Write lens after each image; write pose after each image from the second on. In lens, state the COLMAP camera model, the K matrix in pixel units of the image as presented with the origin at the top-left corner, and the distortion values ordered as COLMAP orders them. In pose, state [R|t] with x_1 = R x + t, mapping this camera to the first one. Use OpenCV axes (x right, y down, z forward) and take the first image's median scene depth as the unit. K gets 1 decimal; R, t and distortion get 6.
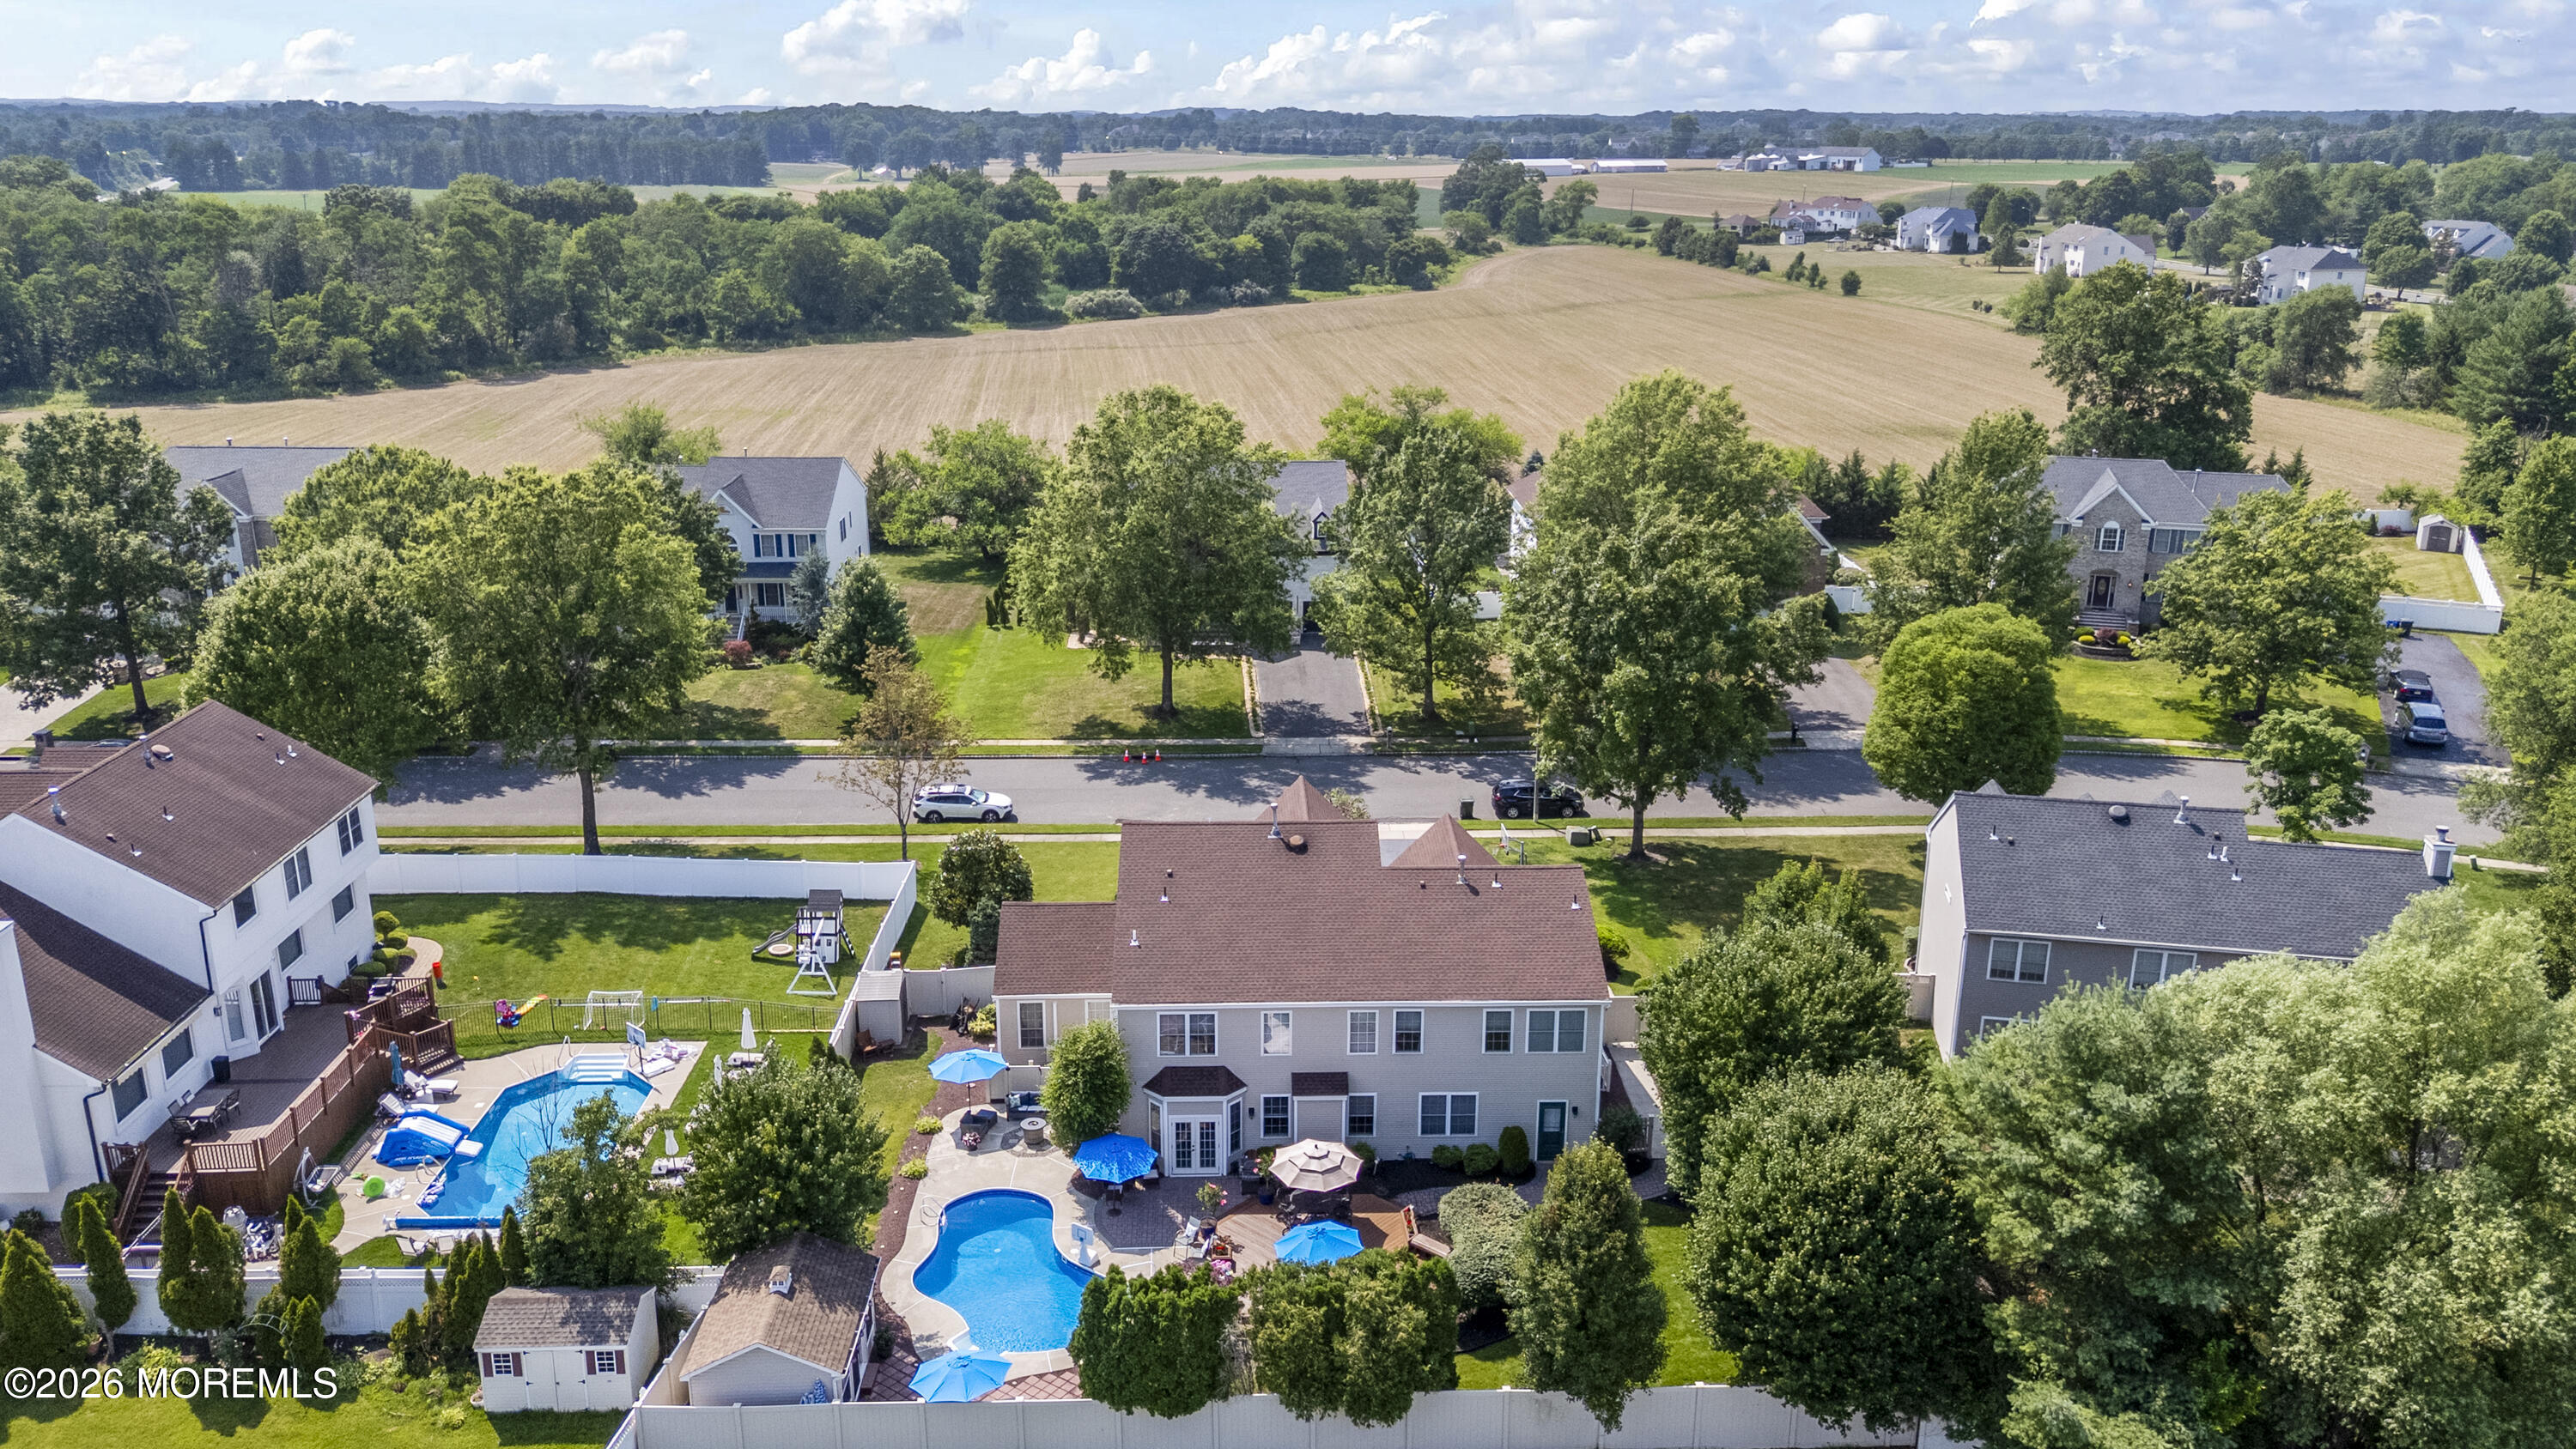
lens RADIAL K [[1930.3, 0, 1281.8], [0, 1930.3, 721.5], [0, 0, 1]] dist [0.083263, -0.089151]
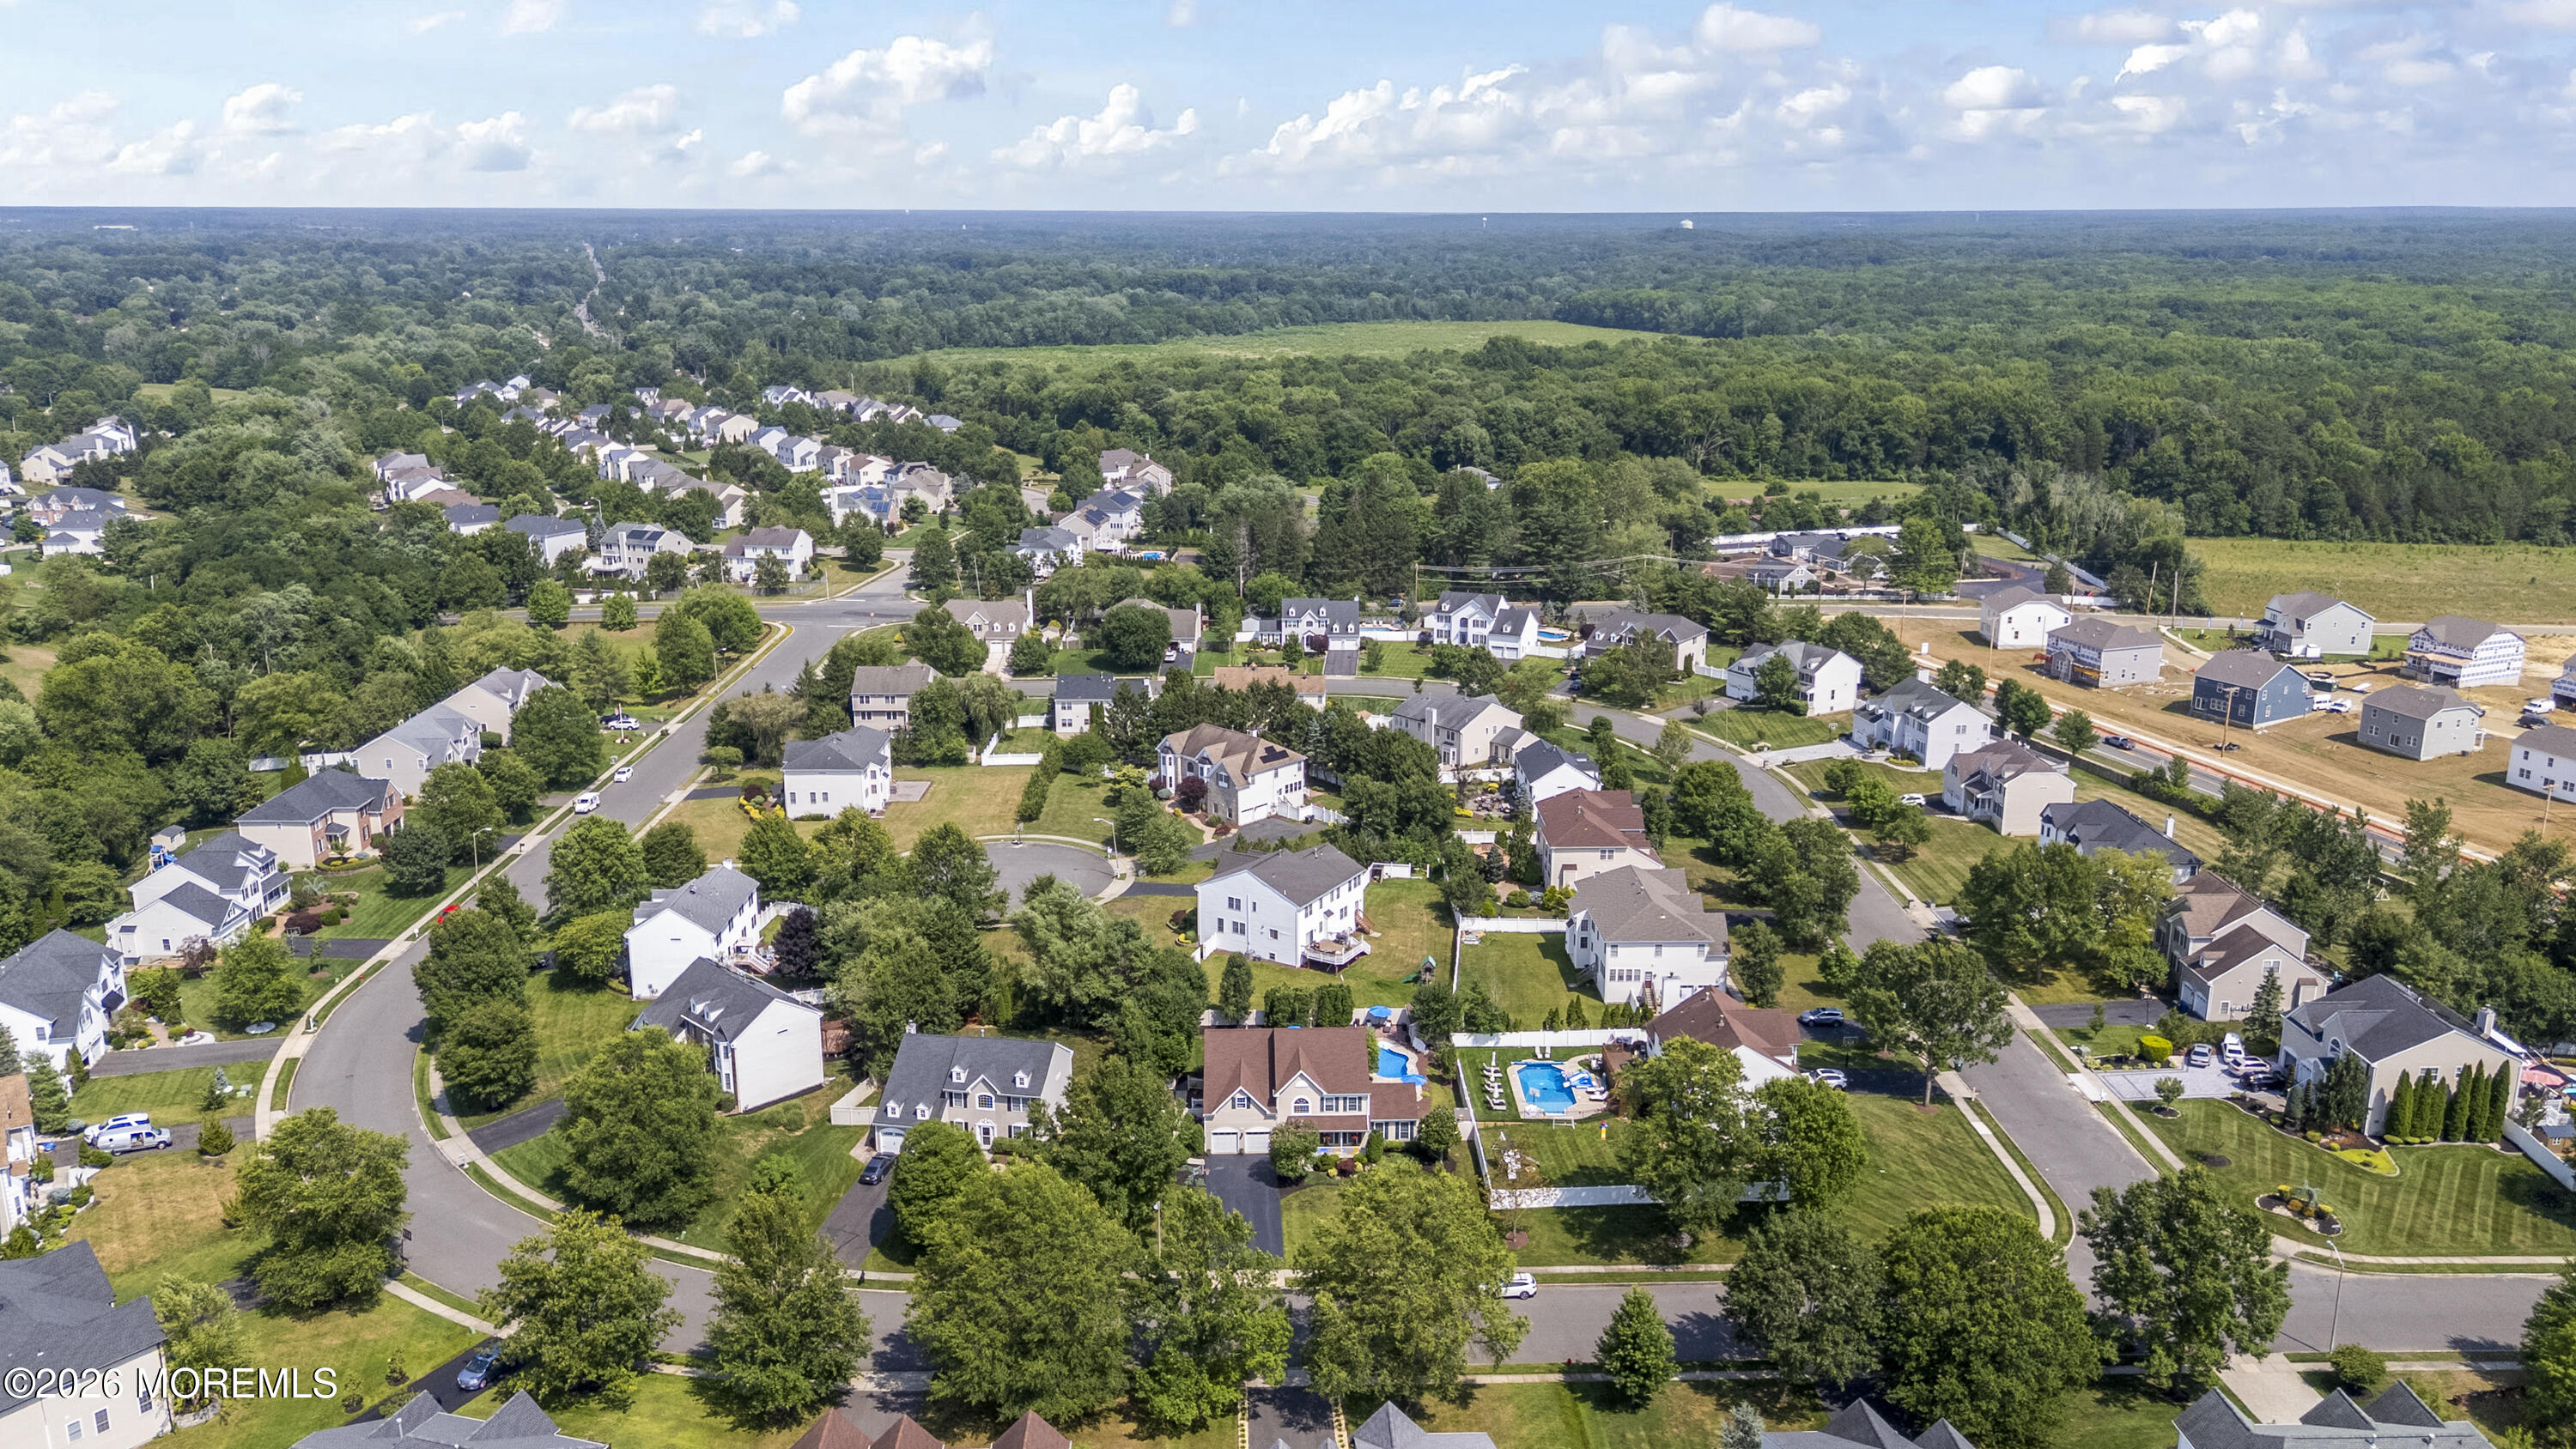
lens RADIAL K [[1921.7, 0, 1282.7], [0, 1921.7, 707.7], [0, 0, 1]] dist [0.109694, -0.140046]
pose [[-0.999995, -0.000830, 0.002925, 0.023051], [0.000819, 0.852935, 0.522016, -1.390919], [-0.002928, 0.522016, -0.852931, 2.419083]]
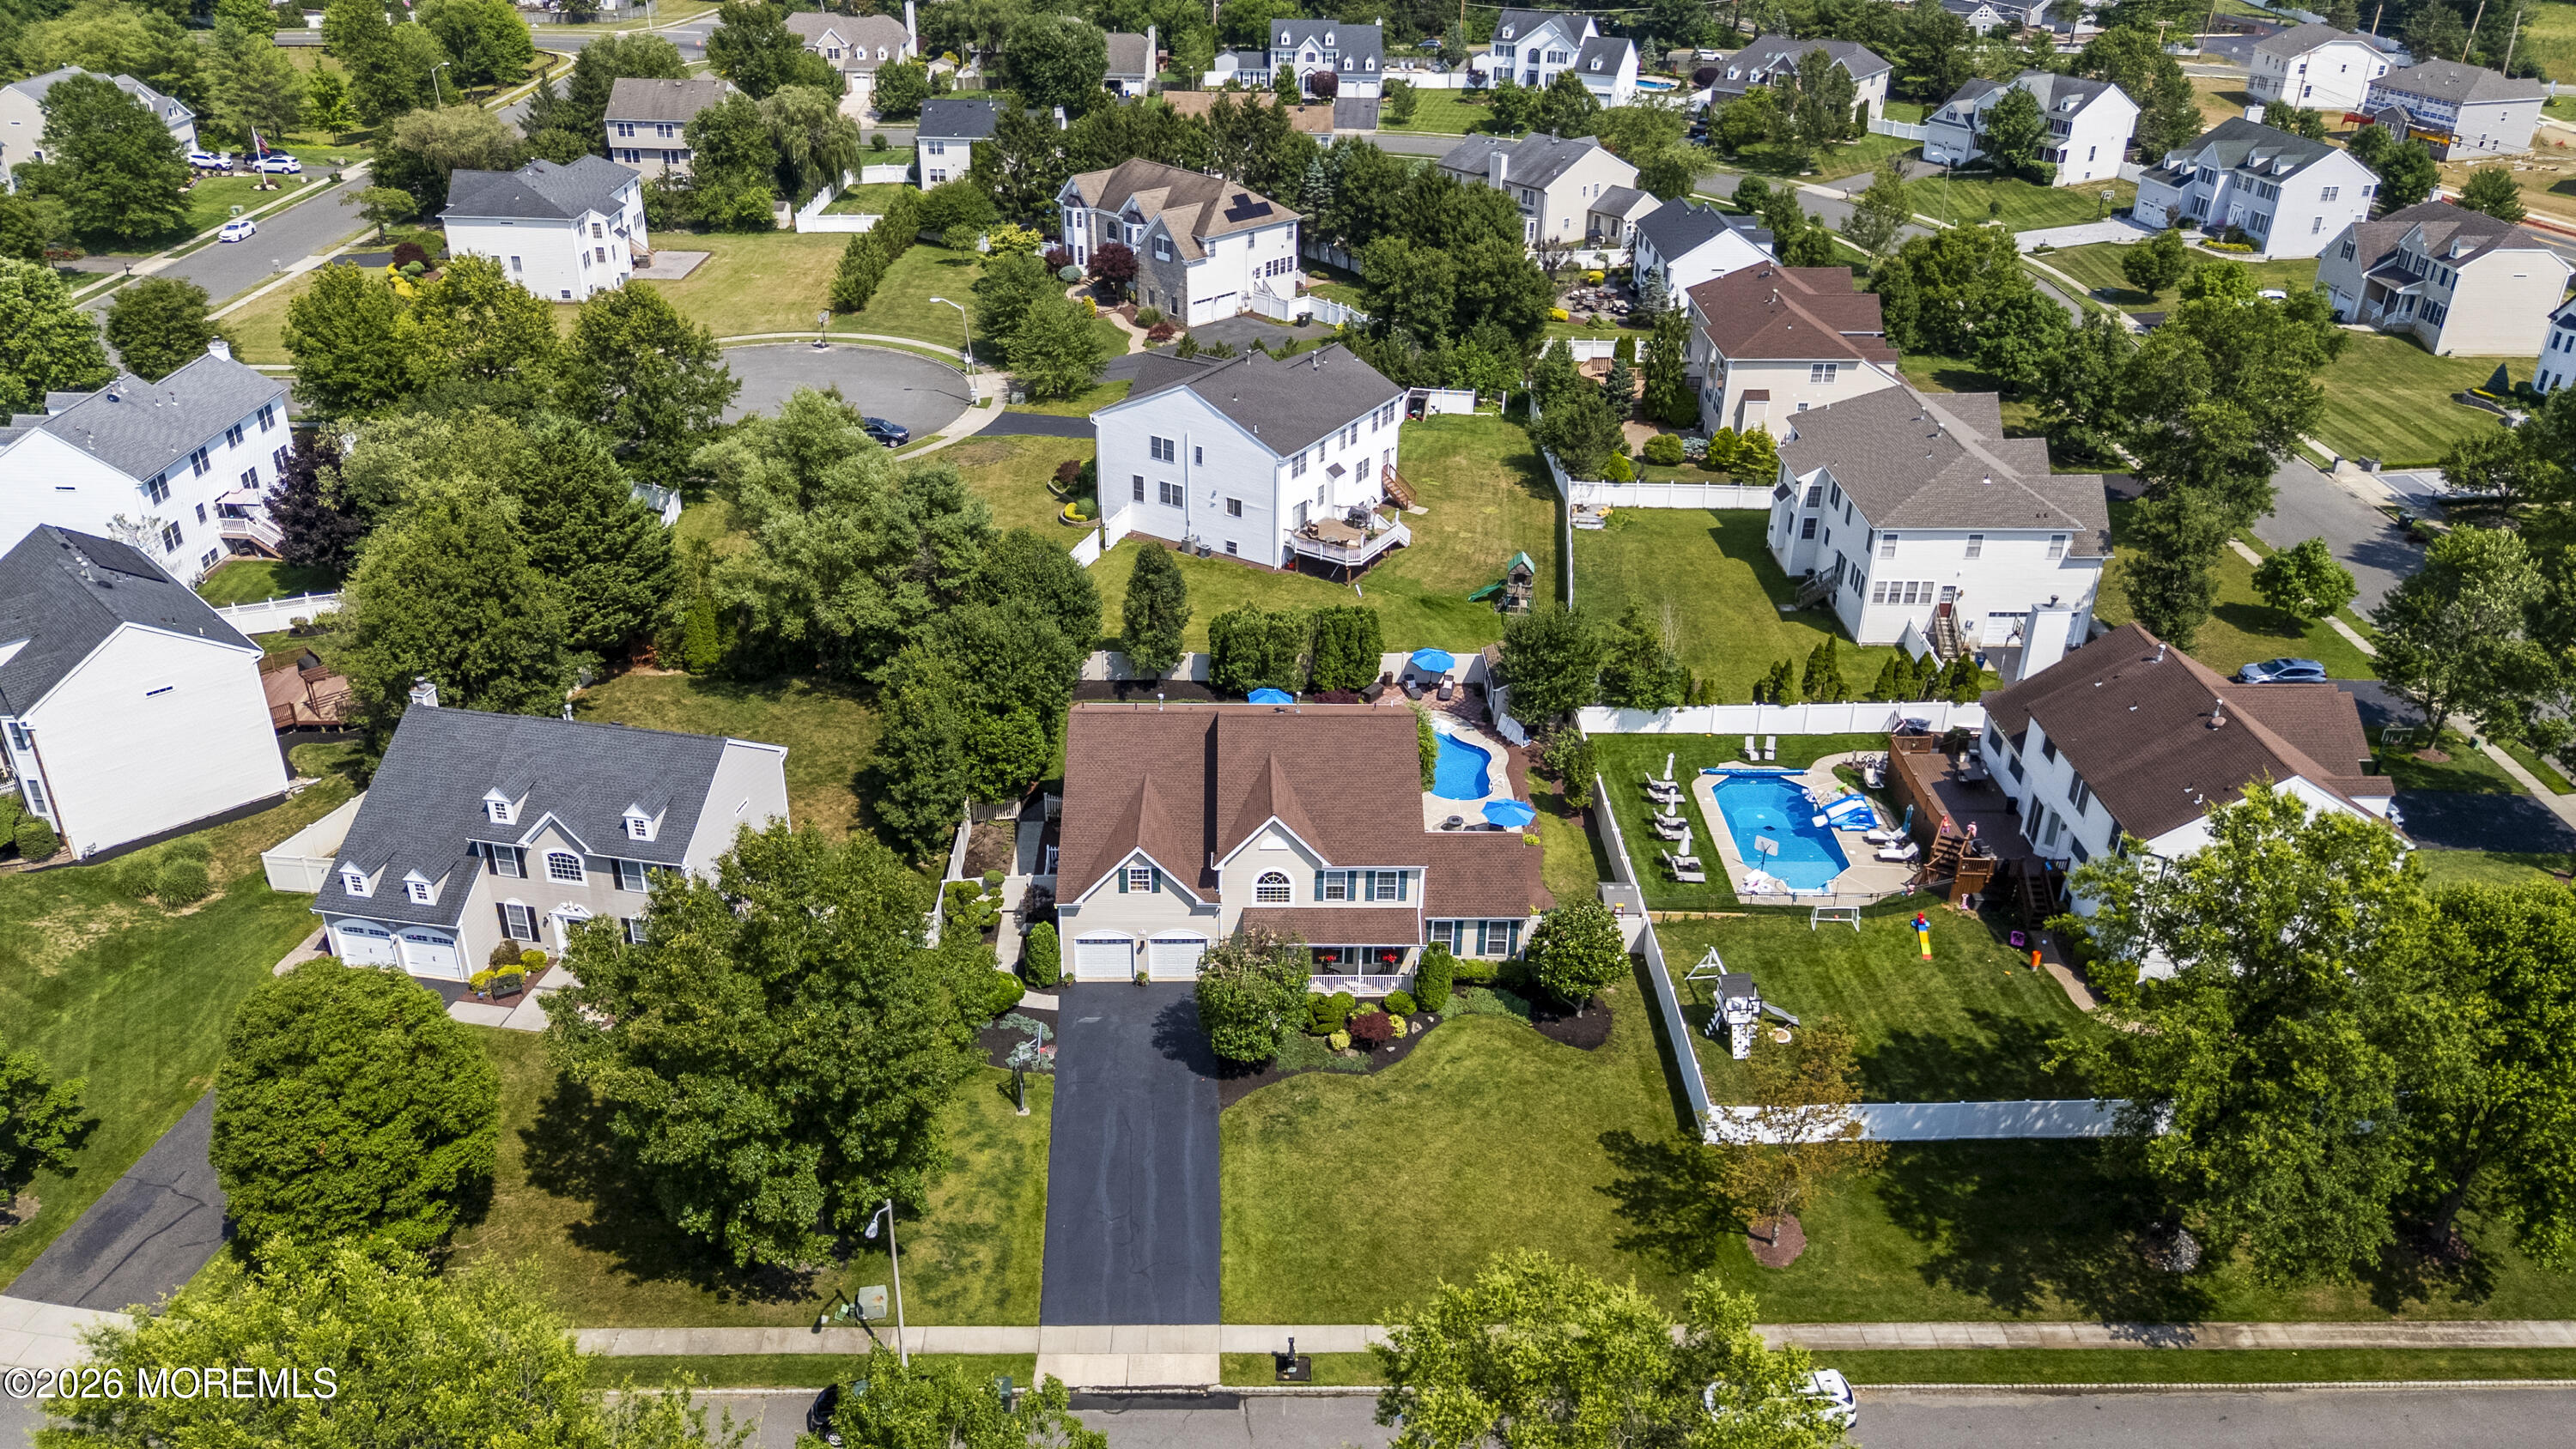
lens RADIAL K [[1889.4, 0, 1282.2], [0, 1889.4, 725.6], [0, 0, 1]] dist [0.085307, -0.091088]
pose [[-0.999844, -0.017544, -0.002159, 0.007426], [-0.013952, 0.708274, 0.705799, -0.638935], [-0.010853, 0.705719, -0.708409, 1.457906]]
